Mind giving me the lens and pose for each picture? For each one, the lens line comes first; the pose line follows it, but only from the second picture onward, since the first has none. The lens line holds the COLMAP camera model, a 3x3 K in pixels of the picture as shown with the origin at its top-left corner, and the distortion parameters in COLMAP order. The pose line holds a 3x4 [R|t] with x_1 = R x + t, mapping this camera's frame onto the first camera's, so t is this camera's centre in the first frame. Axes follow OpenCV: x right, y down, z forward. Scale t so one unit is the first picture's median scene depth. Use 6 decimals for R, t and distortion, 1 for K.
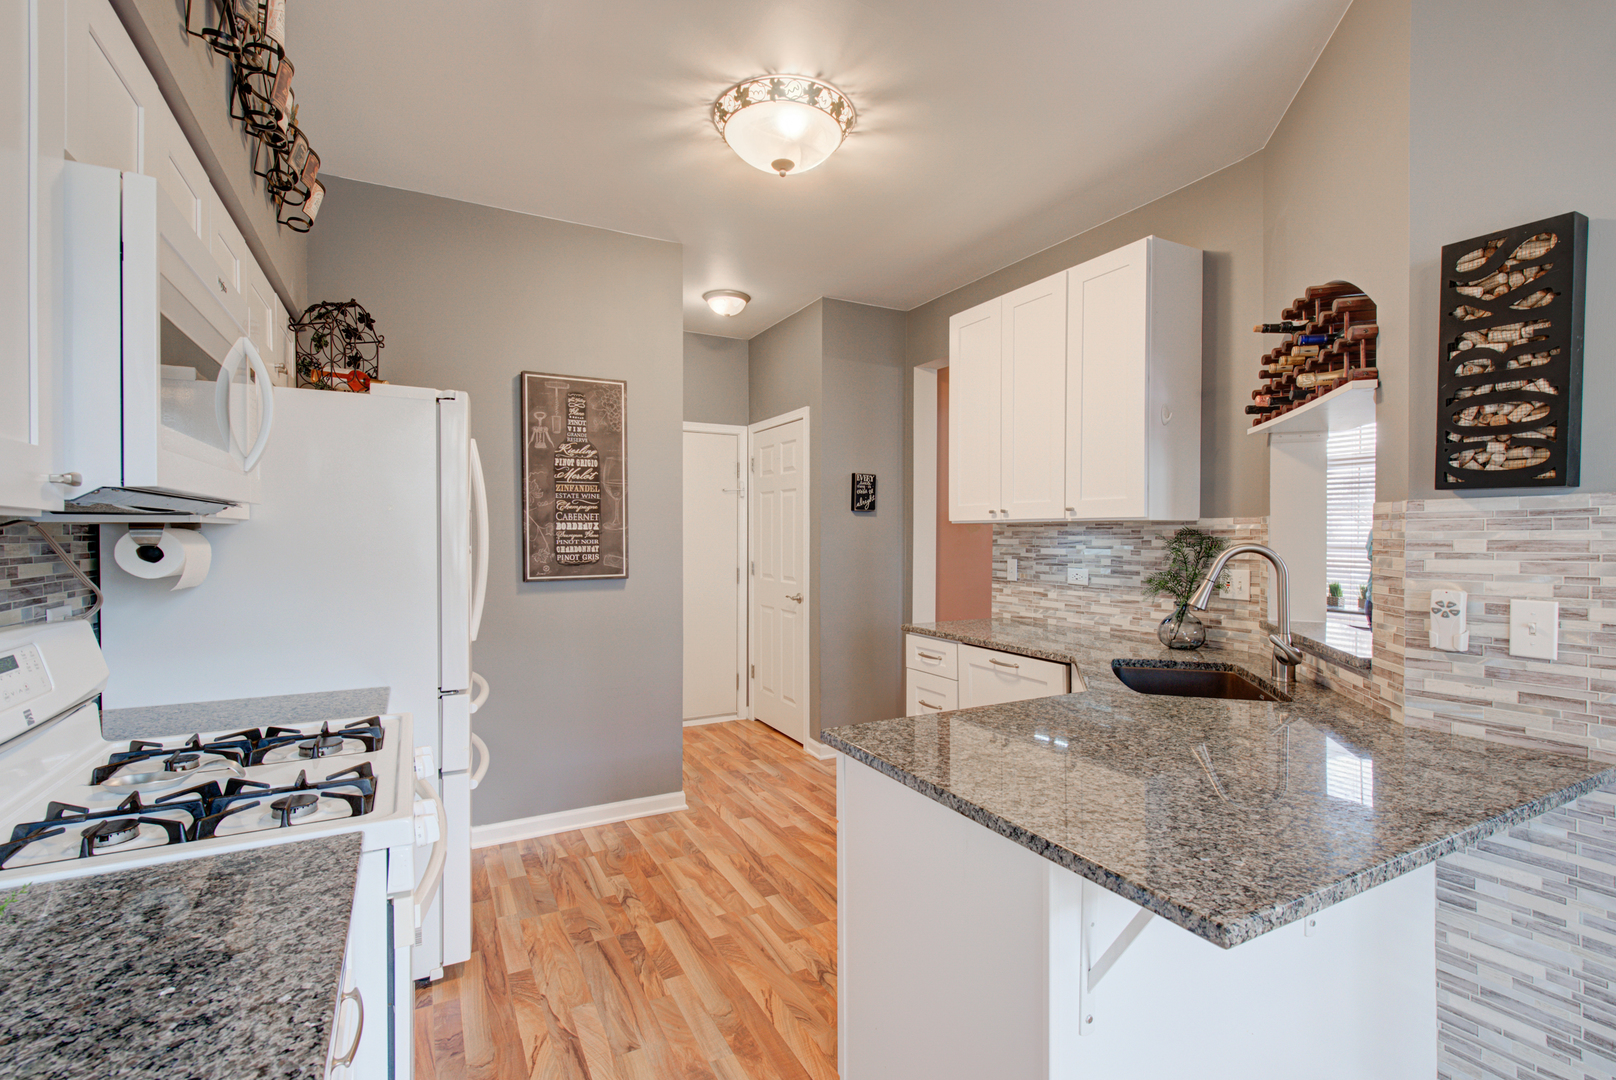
lens RADIAL K [[721.6, 0, 801.6], [0, 721.6, 544.3], [0, 0, 1]] dist [0.000638, 0.000096]
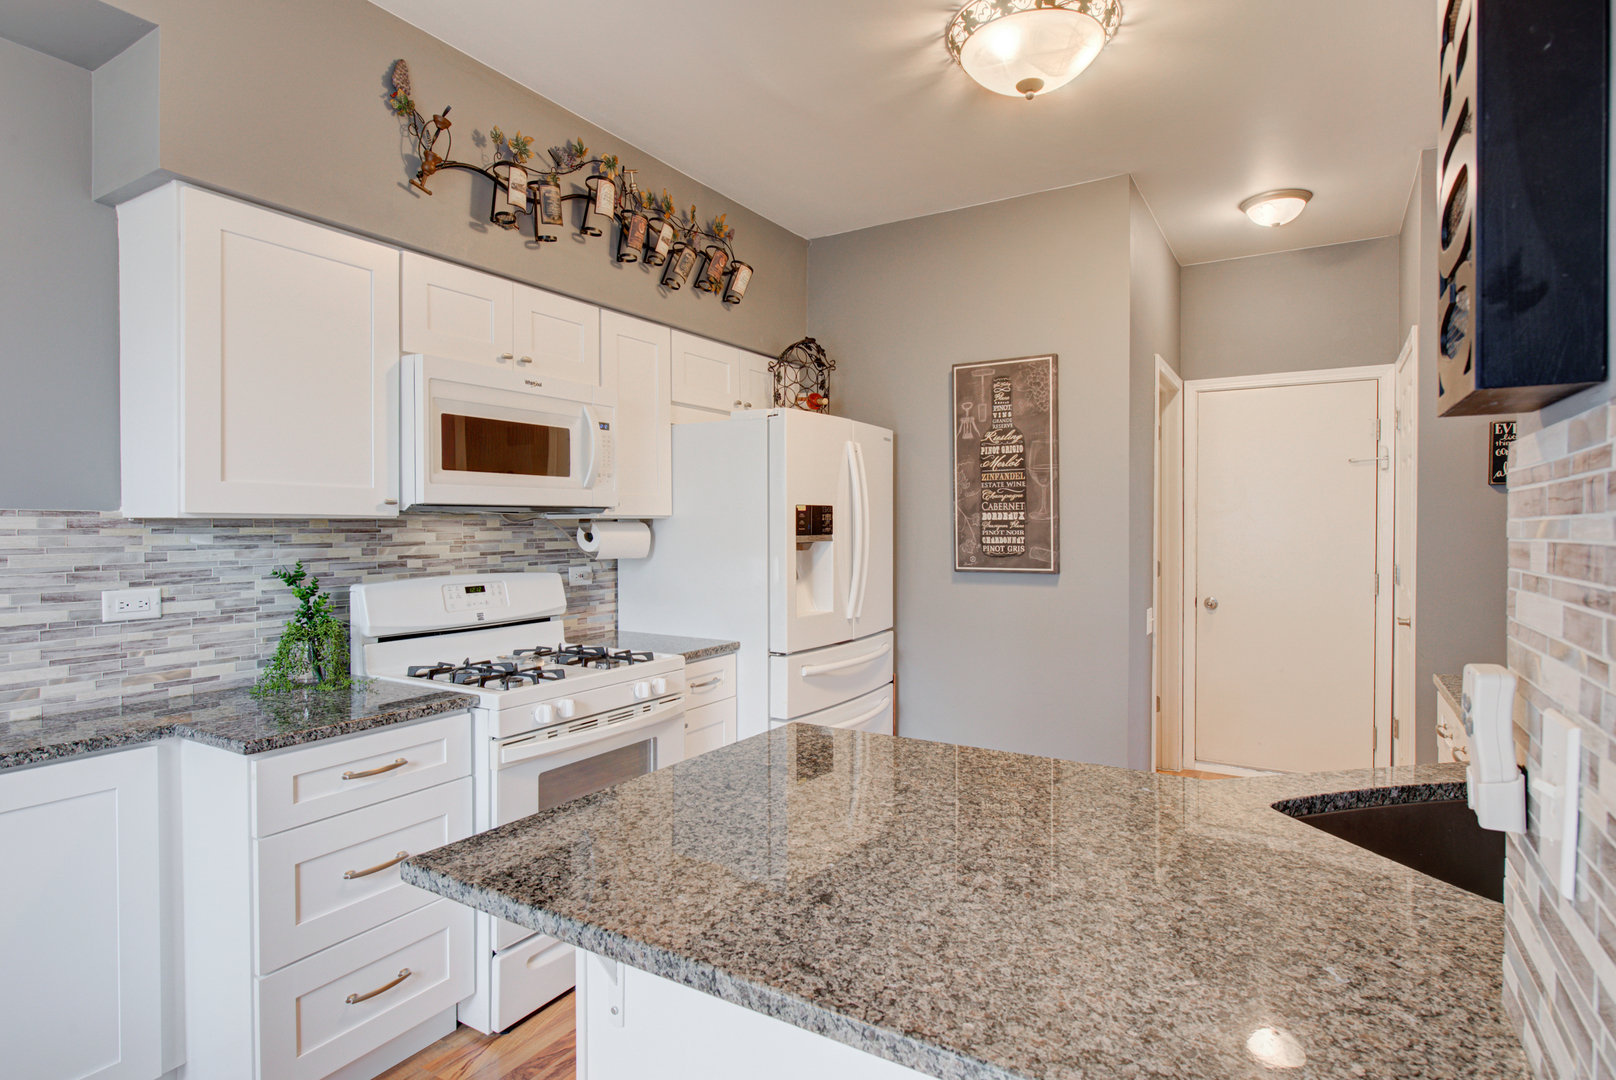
lens RADIAL K [[840.6, 0, 812.6], [0, 840.6, 532.0], [0, 0, 1]] dist [0.001038, 0.001185]
pose [[0.512236, 0.006518, -0.858820, 0.520278], [-0.009950, 0.999949, 0.001654, -0.003439], [0.858787, 0.007698, 0.512275, 0.214986]]
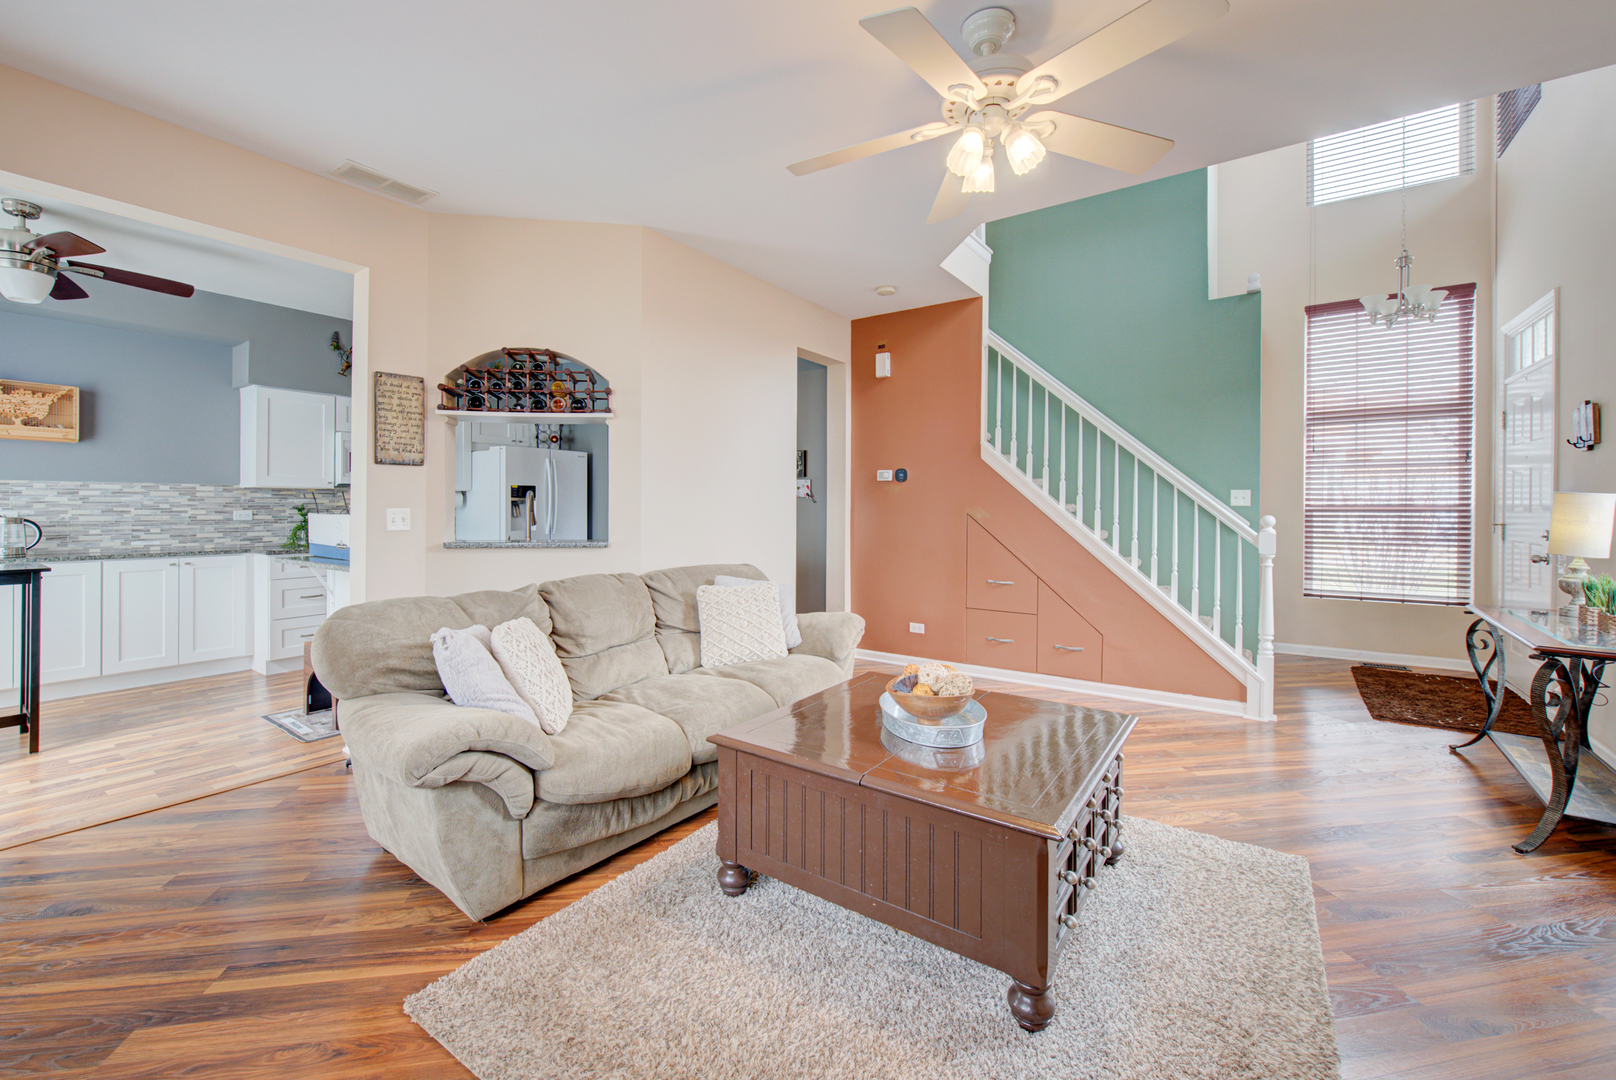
lens RADIAL K [[670.0, 0, 799.7], [0, 670.0, 508.8], [0, 0, 1]] dist [-0.000772, -0.000286]
pose [[0.445753, 0.002037, -0.895154, 1.732930], [-0.015199, 0.999870, -0.005293, 0.031096], [0.895027, 0.015964, 0.445726, 0.576654]]
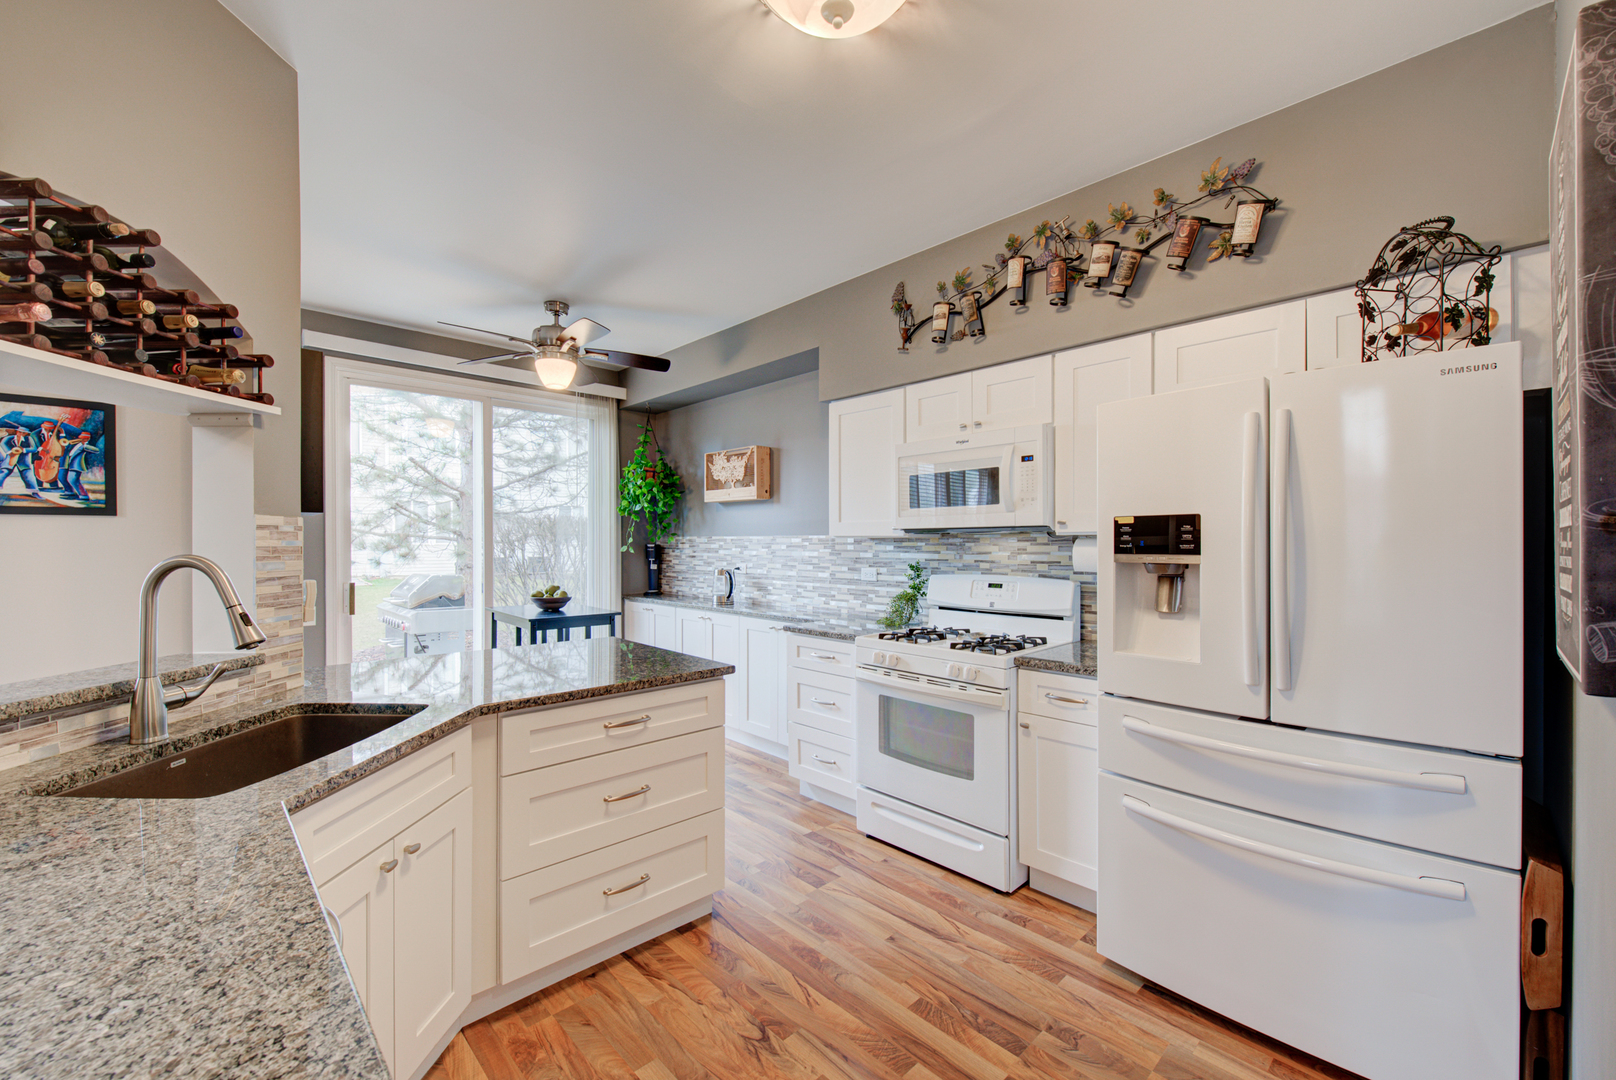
lens RADIAL K [[655.5, 0, 794.1], [0, 655.5, 541.5], [0, 0, 1]] dist [-0.000417, -0.002342]
pose [[-0.967032, 0.000457, -0.254656, 0.135175], [-0.002803, 0.999919, 0.012439, -0.016169], [0.254641, 0.012743, -0.966952, 1.220556]]
